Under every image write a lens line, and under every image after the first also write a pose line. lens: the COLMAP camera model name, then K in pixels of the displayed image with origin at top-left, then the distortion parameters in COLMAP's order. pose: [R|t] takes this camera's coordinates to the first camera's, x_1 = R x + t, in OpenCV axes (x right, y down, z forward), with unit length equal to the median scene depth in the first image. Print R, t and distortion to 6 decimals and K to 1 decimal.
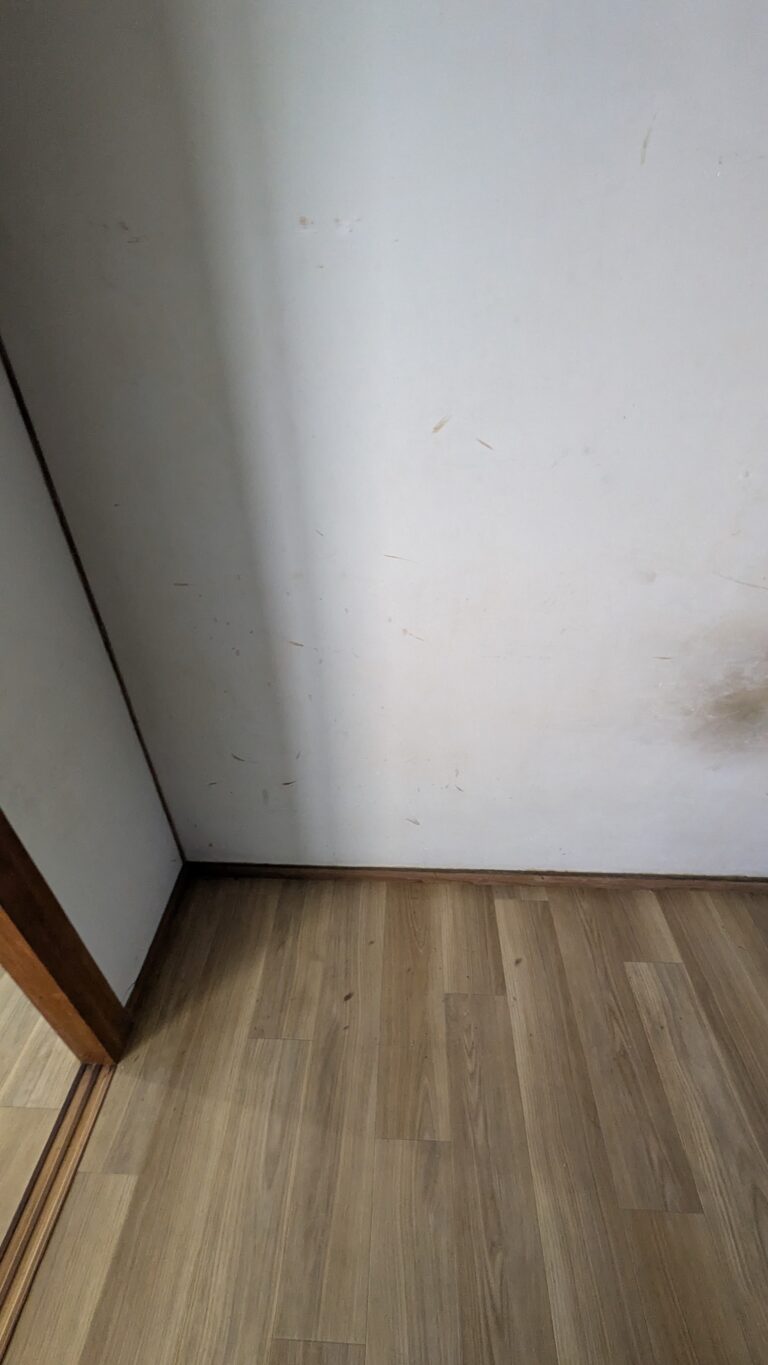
lens RADIAL K [[527.0, 0, 384.0], [0, 527.0, 682.5], [0, 0, 1]] dist [-0.003129, -0.000432]
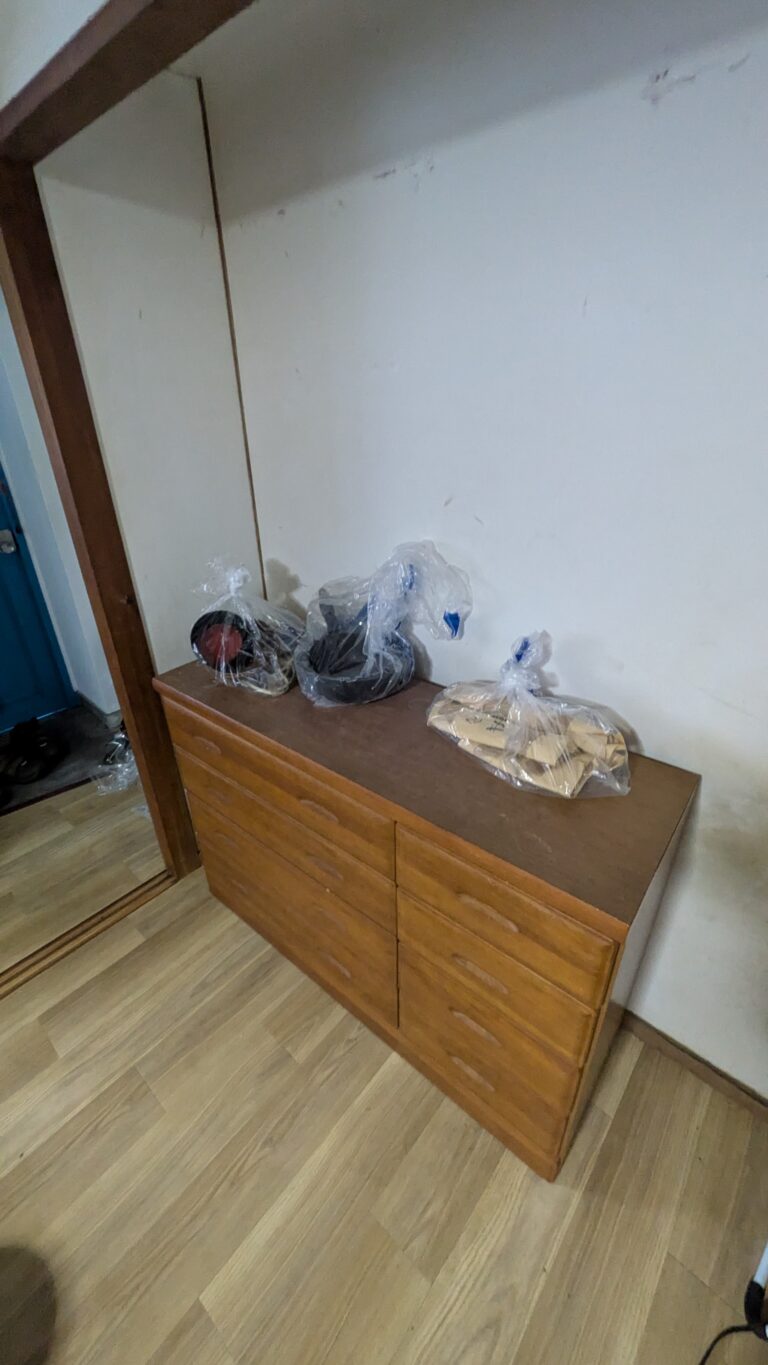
lens RADIAL K [[540.5, 0, 384.0], [0, 540.5, 682.5], [0, 0, 1]] dist [0.001469, 0.000152]
pose [[0.781209, 0.294134, -0.550633, 0.727628], [-0.347947, 0.937487, 0.007132, -0.019510], [0.518310, 0.186020, 0.834717, -0.097897]]
